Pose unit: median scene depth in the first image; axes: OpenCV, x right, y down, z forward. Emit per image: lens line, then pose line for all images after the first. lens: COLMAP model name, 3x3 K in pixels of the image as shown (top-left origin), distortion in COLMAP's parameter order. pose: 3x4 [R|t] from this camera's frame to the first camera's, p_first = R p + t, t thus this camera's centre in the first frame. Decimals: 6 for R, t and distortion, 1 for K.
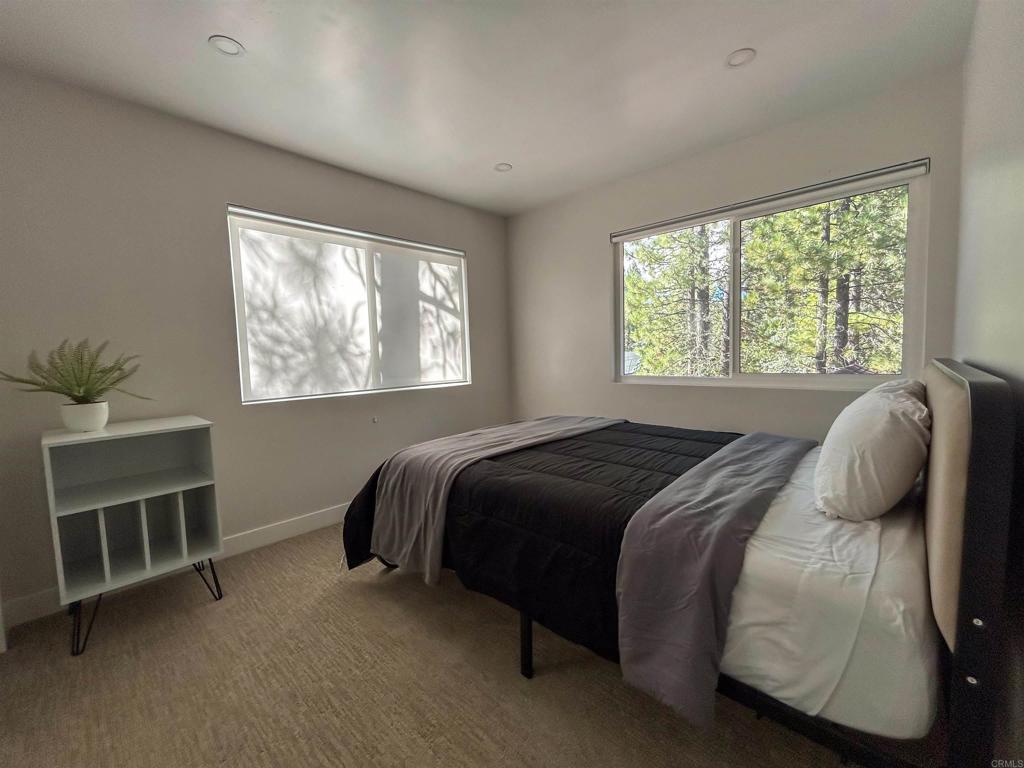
lens RADIAL K [[420.2, 0, 512.0], [0, 420.2, 384.0], [0, 0, 1]] dist [0.000890, -0.000120]
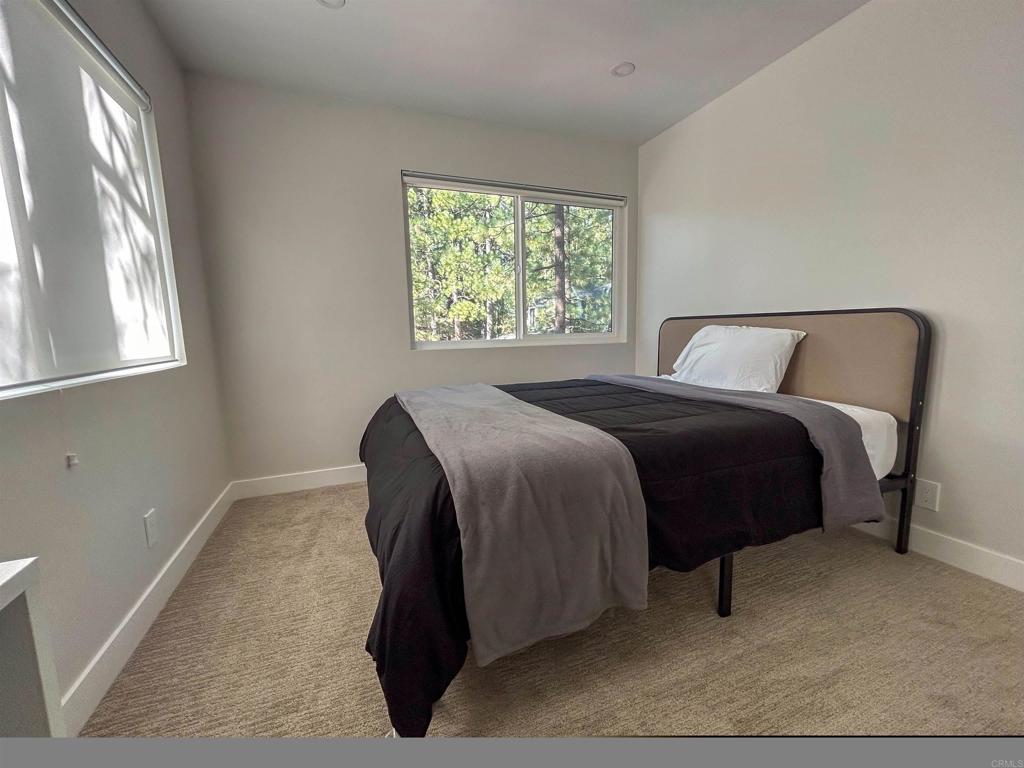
lens RADIAL K [[409.1, 0, 513.4], [0, 409.1, 380.3], [0, 0, 1]] dist [0.000029, -0.000148]
pose [[0.422827, -0.096730, 0.901033, -0.424738], [0.068670, 0.994848, 0.074577, 0.016231], [-0.903605, 0.030340, 0.427291, 0.436484]]
